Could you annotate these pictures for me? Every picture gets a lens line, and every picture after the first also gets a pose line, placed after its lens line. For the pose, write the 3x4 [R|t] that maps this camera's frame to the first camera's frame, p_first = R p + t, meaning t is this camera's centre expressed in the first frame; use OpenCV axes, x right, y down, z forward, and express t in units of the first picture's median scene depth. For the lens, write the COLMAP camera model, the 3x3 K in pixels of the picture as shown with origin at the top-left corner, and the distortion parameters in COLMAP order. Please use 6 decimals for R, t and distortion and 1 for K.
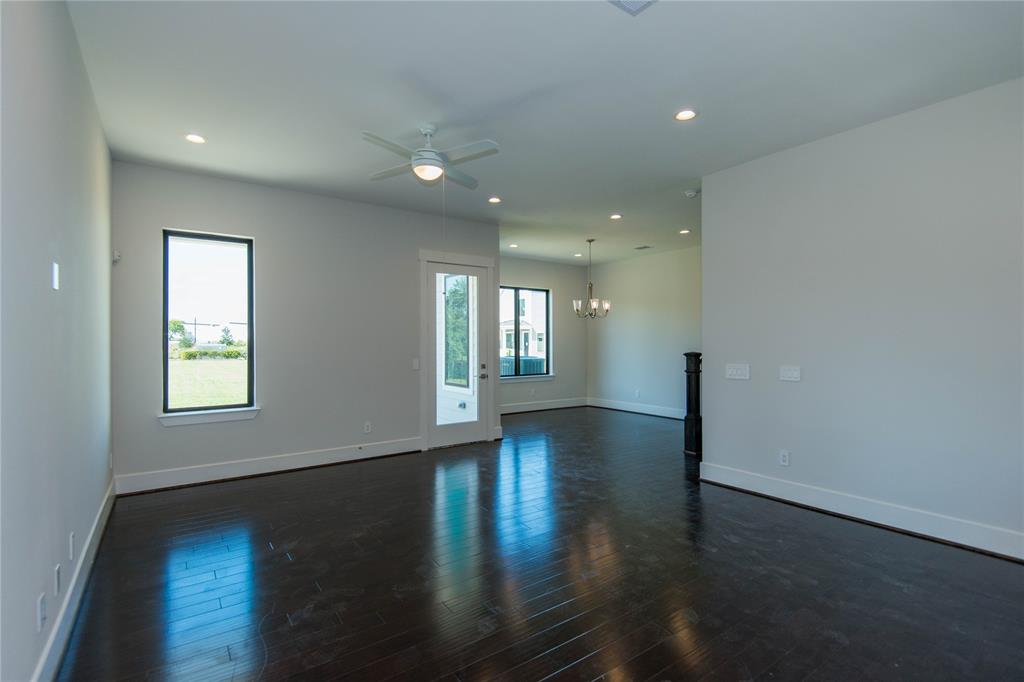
lens RADIAL K [[478.3, 0, 510.4], [0, 478.3, 341.0], [0, 0, 1]] dist [0.005945, 0.000340]
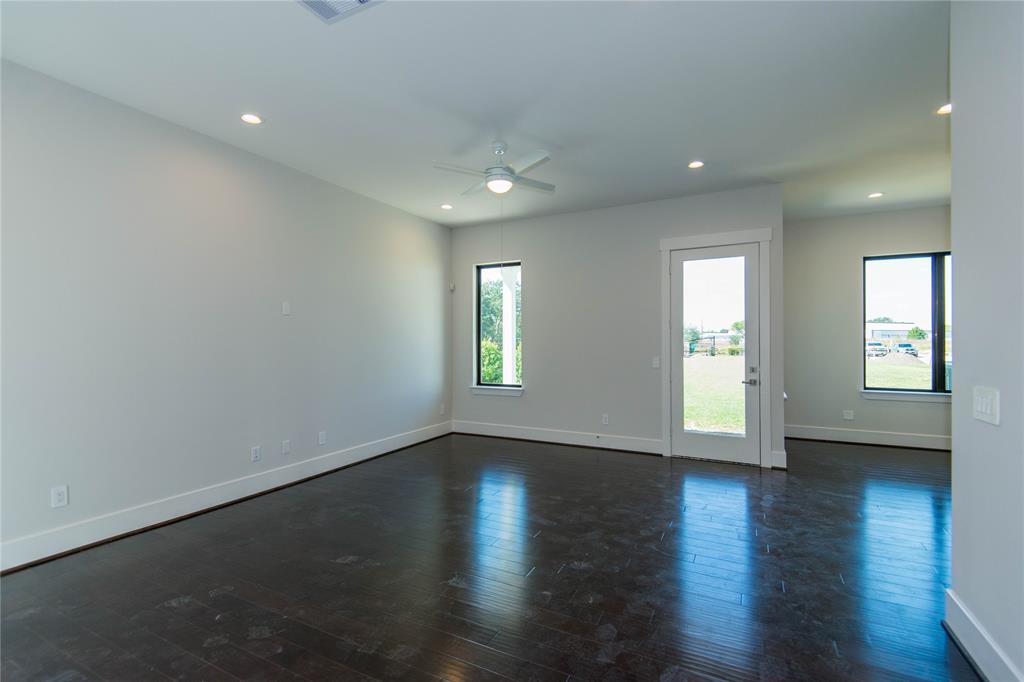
lens RADIAL K [[465.4, 0, 510.0], [0, 465.4, 340.8], [0, 0, 1]] dist [0.020507, -0.000697]
pose [[0.456446, 0.002889, -0.889746, 0.481128], [0.000627, 0.999993, 0.003568, 0.002171], [0.889751, -0.002187, 0.456441, 0.312252]]
